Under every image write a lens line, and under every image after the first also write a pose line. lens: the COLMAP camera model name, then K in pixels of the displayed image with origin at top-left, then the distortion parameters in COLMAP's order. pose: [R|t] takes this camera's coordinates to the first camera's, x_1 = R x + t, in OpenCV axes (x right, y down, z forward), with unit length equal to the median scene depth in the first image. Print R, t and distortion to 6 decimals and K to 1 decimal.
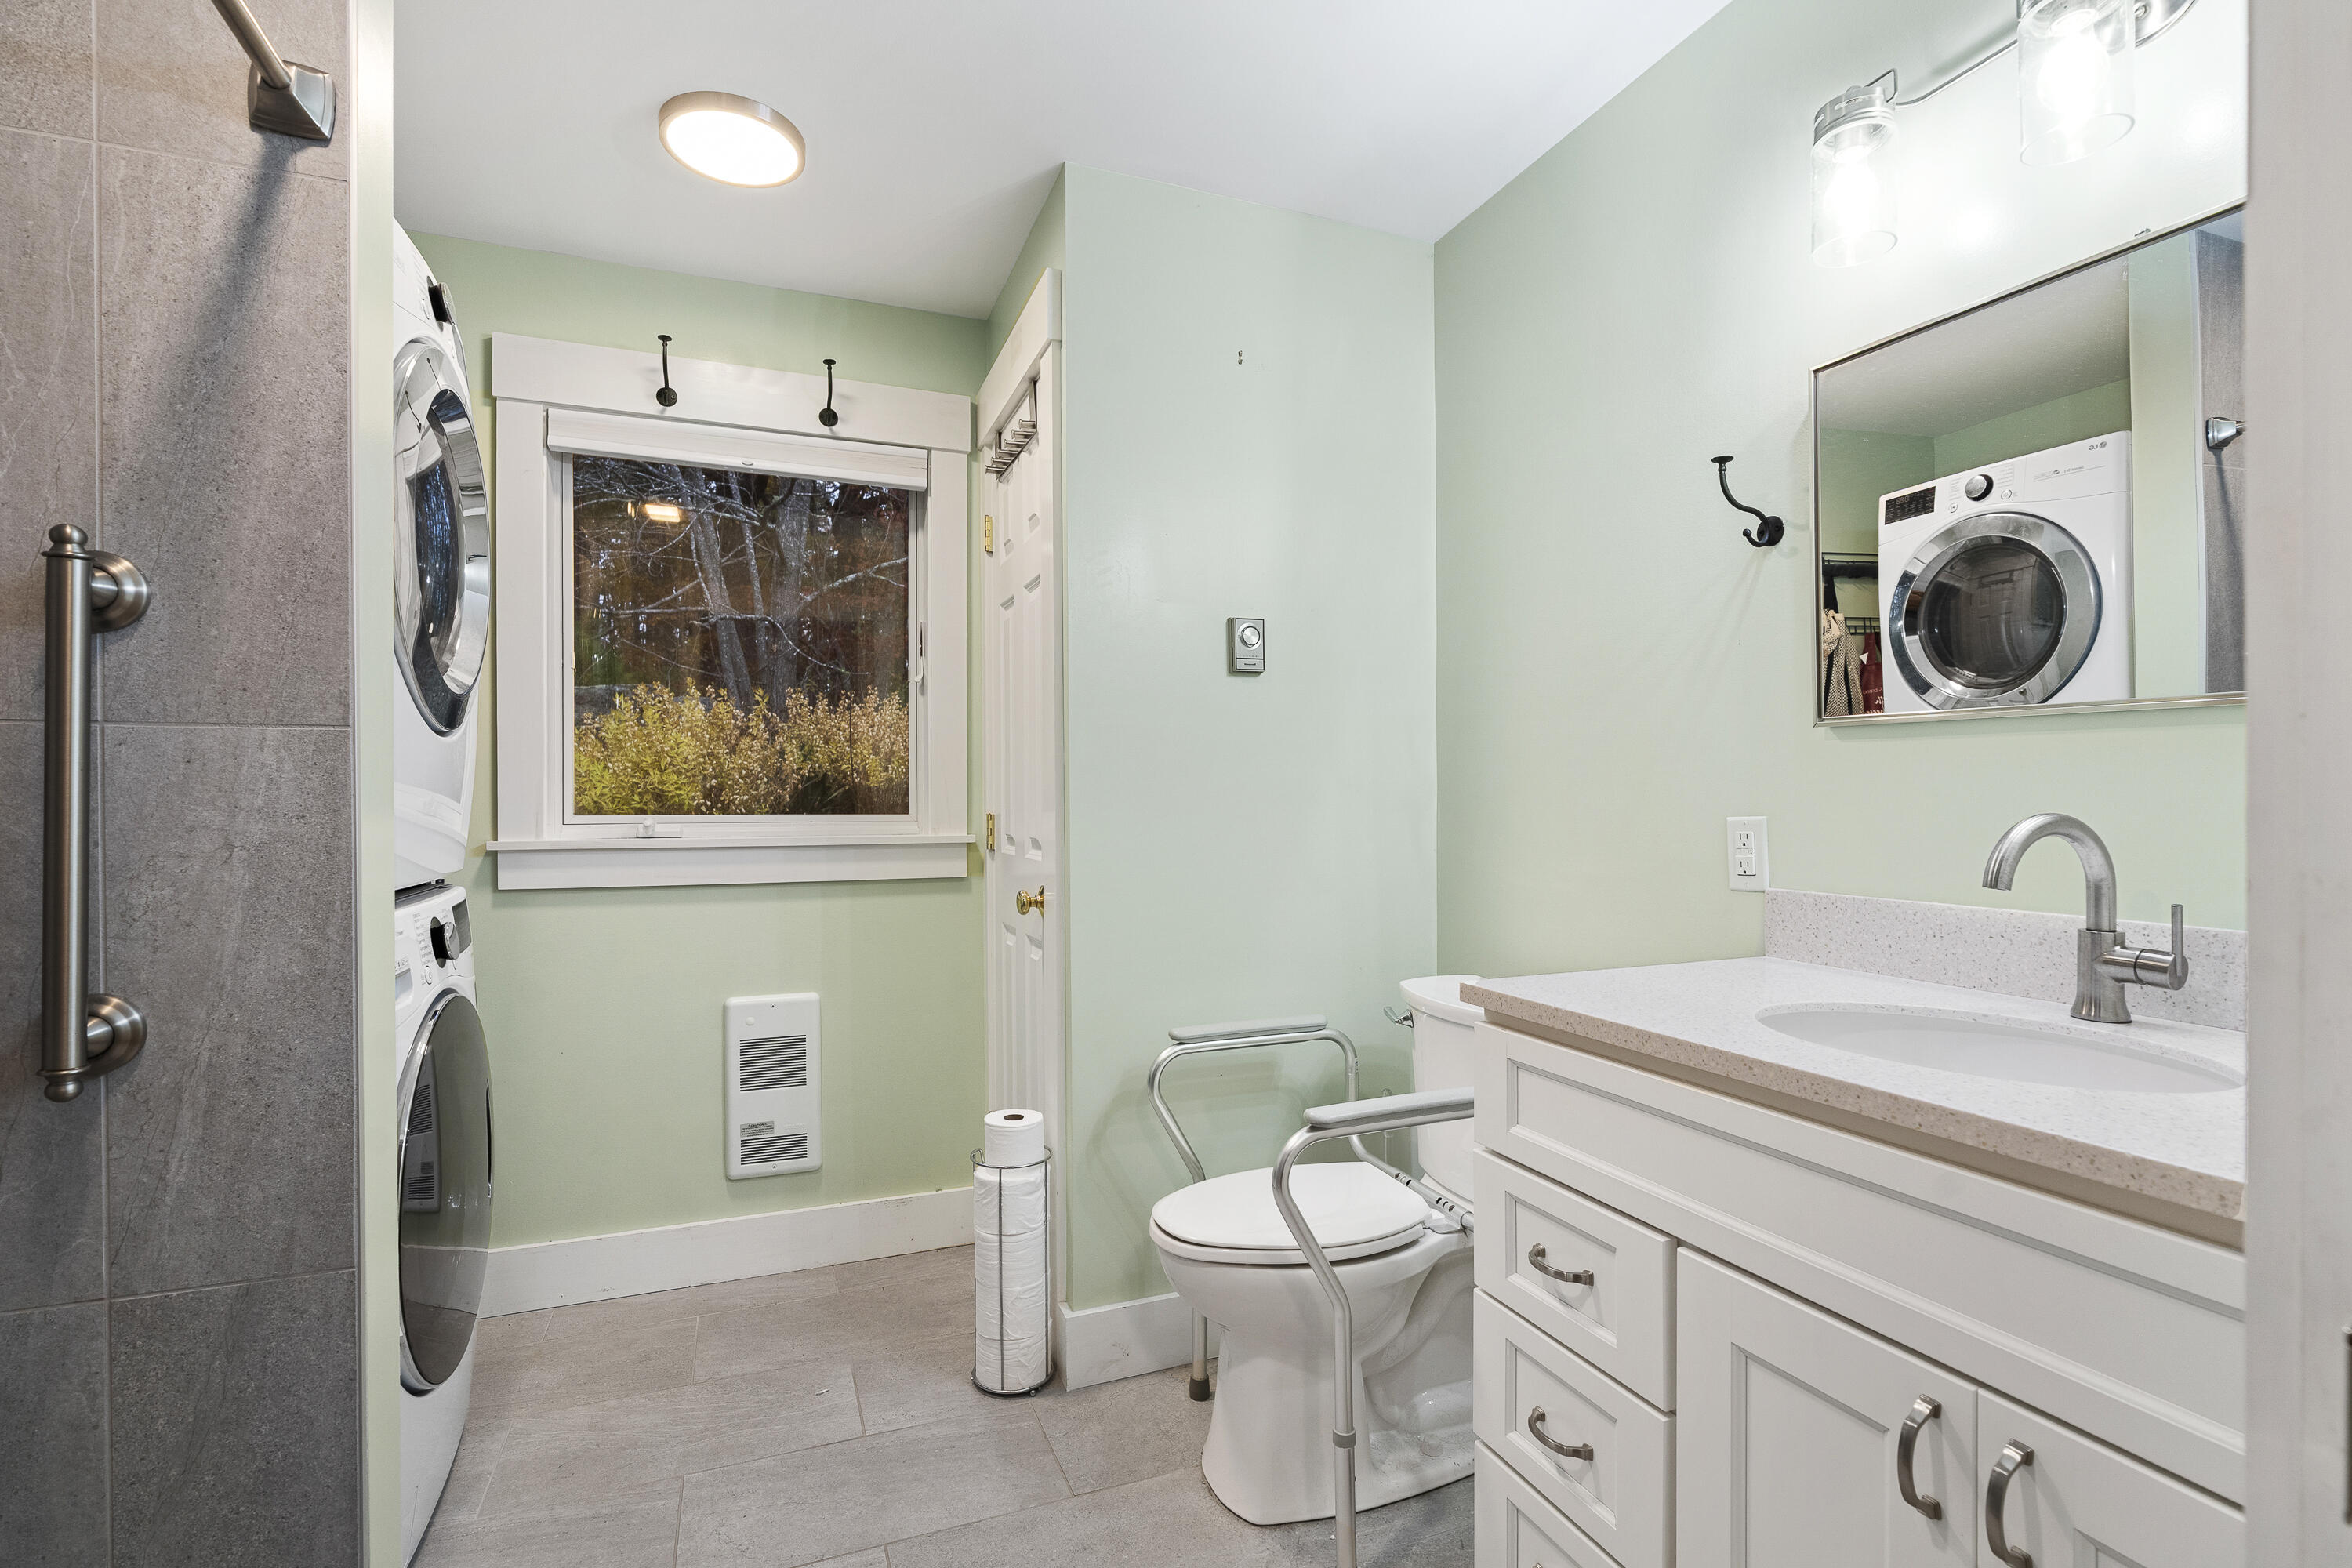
lens RADIAL K [[1099.1, 0, 1176.0], [0, 1099.1, 784.0], [0, 0, 1]] dist [-0.004888, -0.000048]
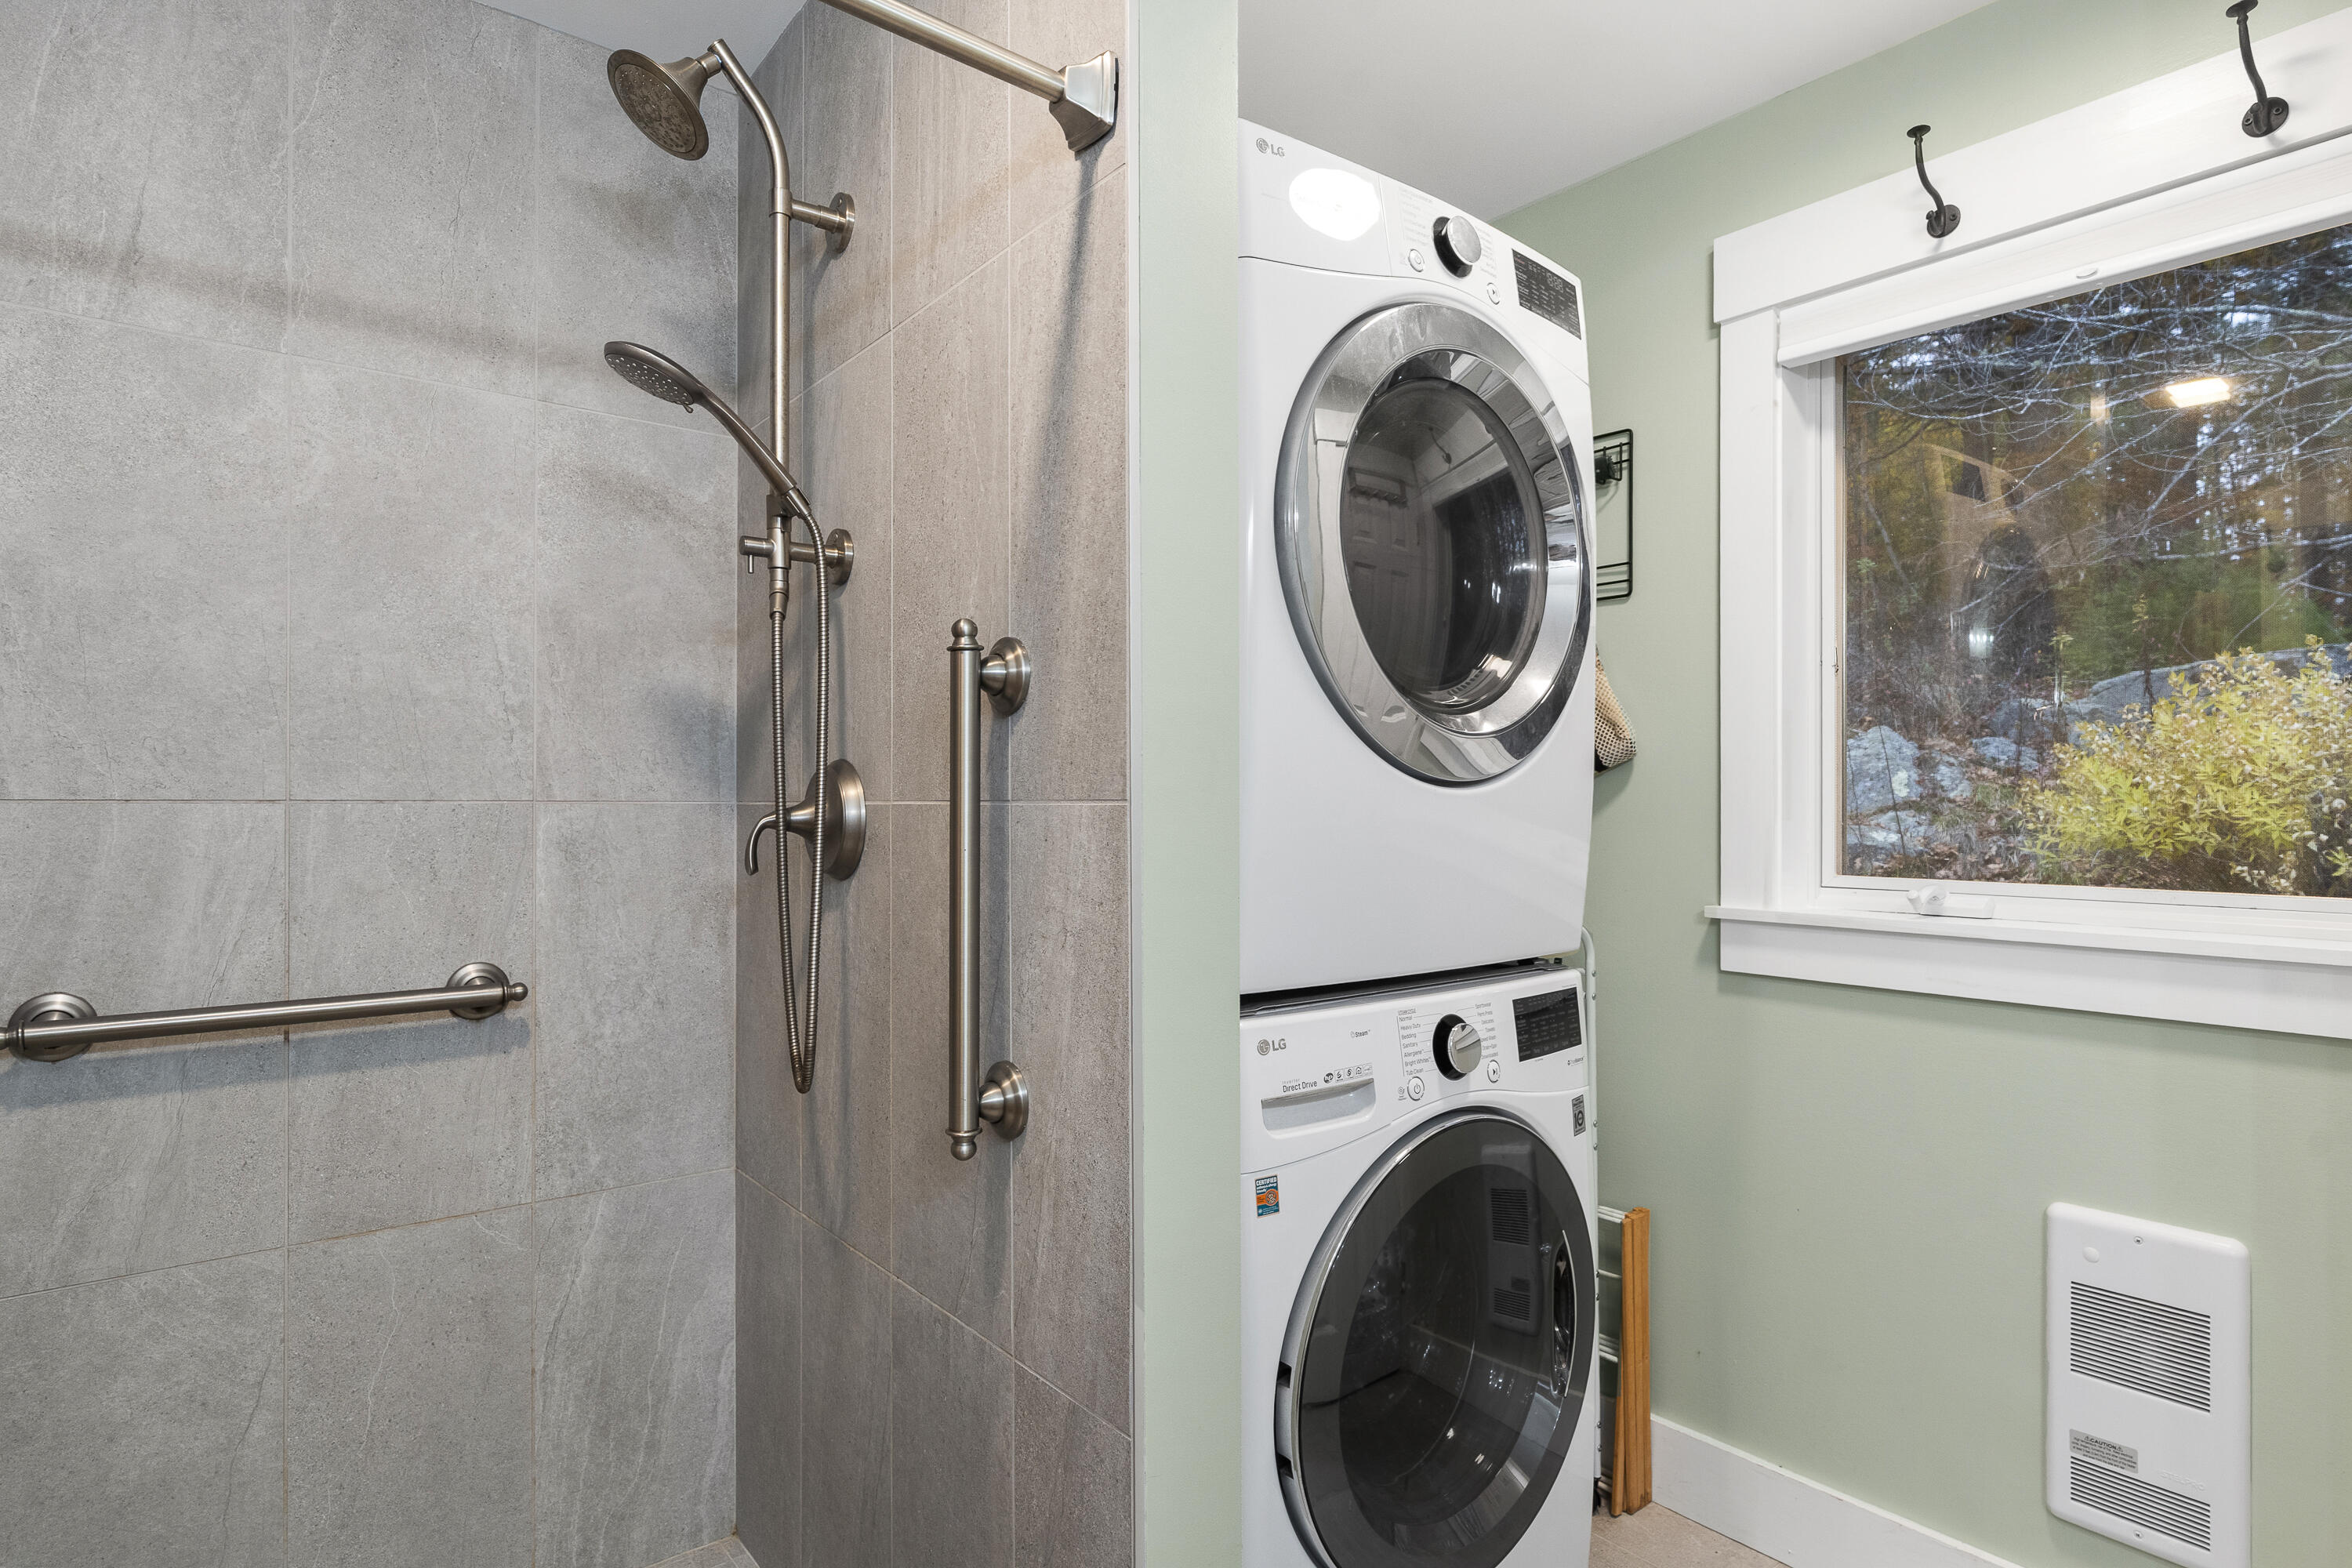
lens RADIAL K [[1234.4, 0, 1175.2], [0, 1234.4, 795.9], [0, 0, 1]] dist [-0.005460, 0.000393]
pose [[0.289372, -0.003546, -0.957210, 0.177281], [0.012466, 0.999922, 0.000064, -0.056390], [0.957136, -0.011951, 0.289394, 0.764101]]
